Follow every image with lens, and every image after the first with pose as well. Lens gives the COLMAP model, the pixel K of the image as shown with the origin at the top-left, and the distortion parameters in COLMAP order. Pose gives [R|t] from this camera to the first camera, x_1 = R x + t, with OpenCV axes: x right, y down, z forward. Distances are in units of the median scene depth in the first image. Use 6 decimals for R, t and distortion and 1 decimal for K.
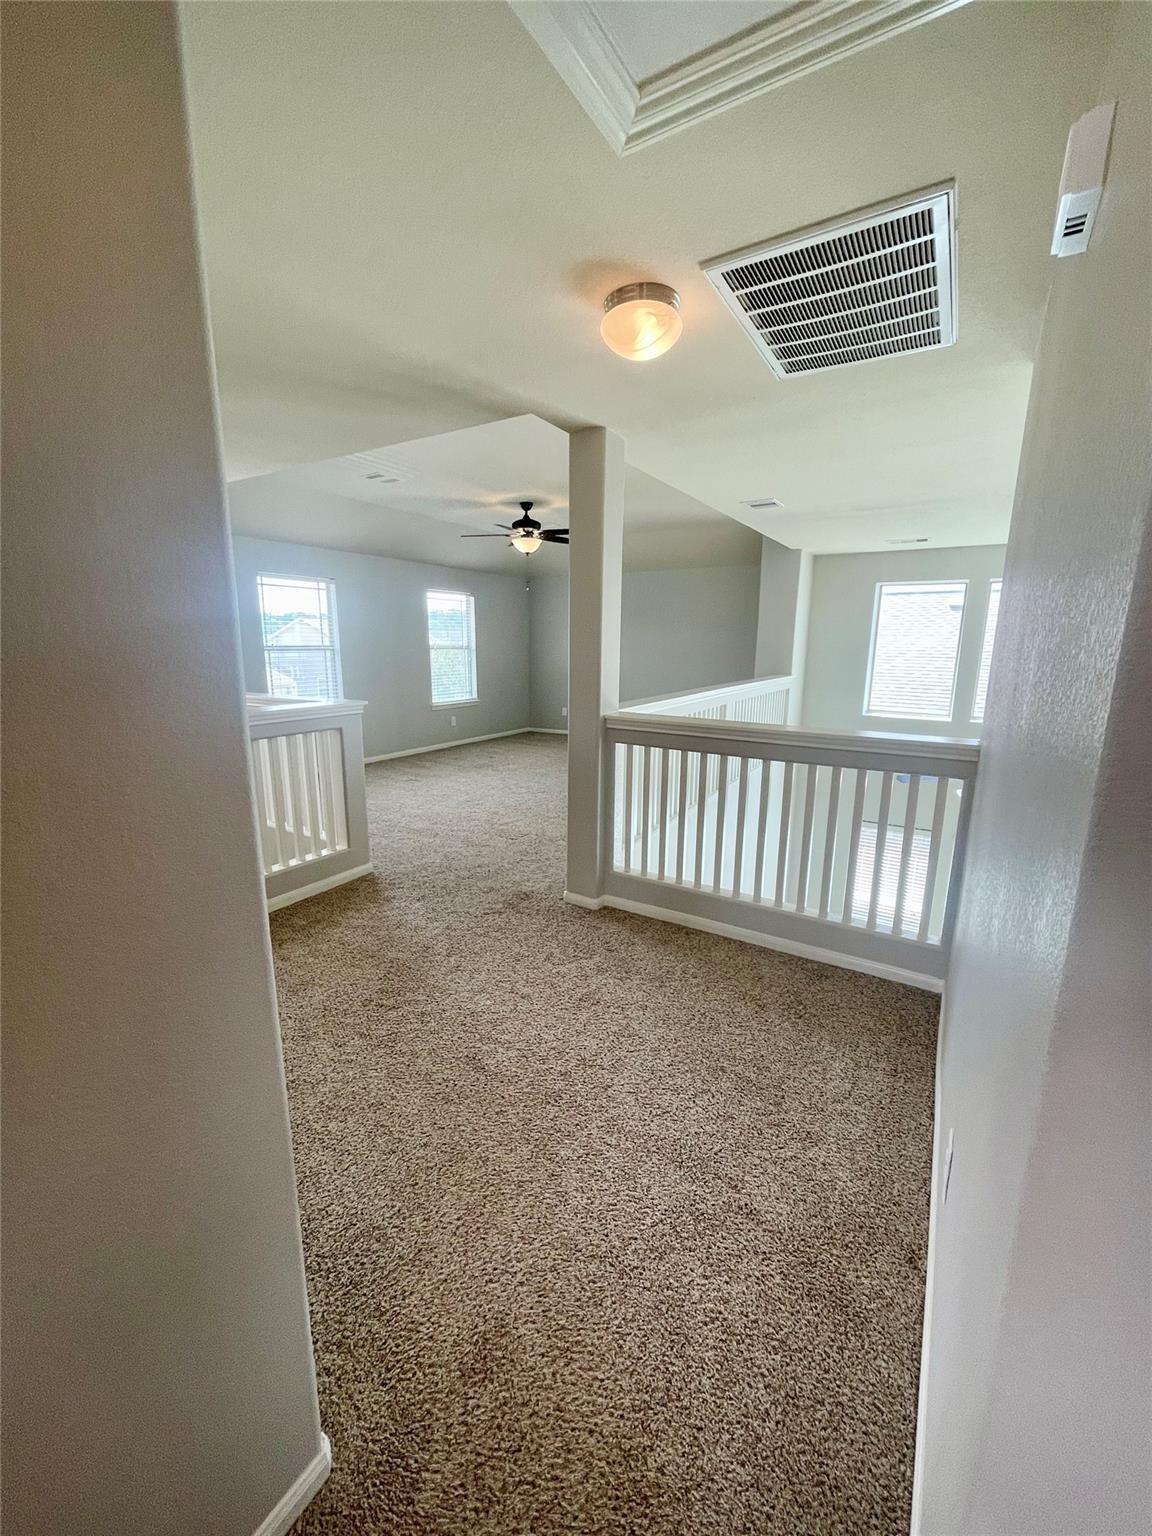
lens RADIAL K [[616.9, 0, 580.4], [0, 616.9, 768.2], [0, 0, 1]] dist [-0.001093, -0.000092]
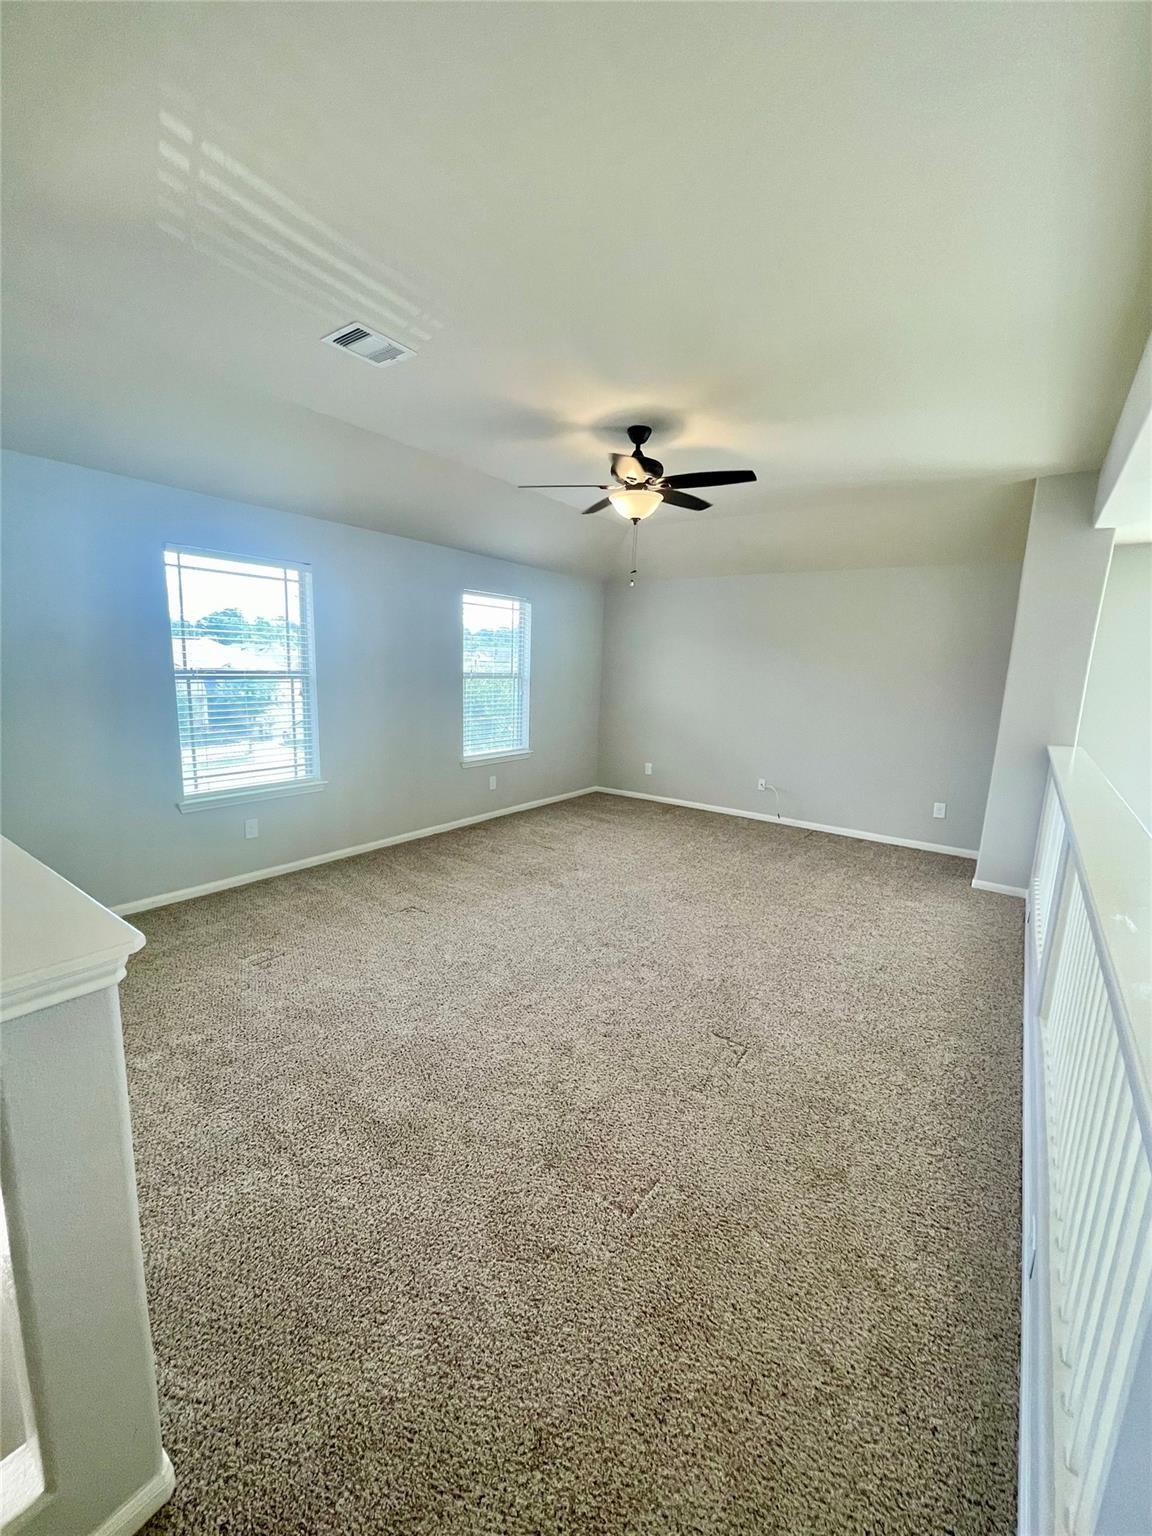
lens RADIAL K [[616.9, 0, 570.5], [0, 616.9, 772.4], [0, 0, 1]] dist [-0.001093, -0.000092]
pose [[0.995641, 0.043350, -0.082583, -0.080880], [-0.045400, 0.998702, -0.023105, -0.095584], [0.081474, 0.026753, 0.996316, 0.408578]]
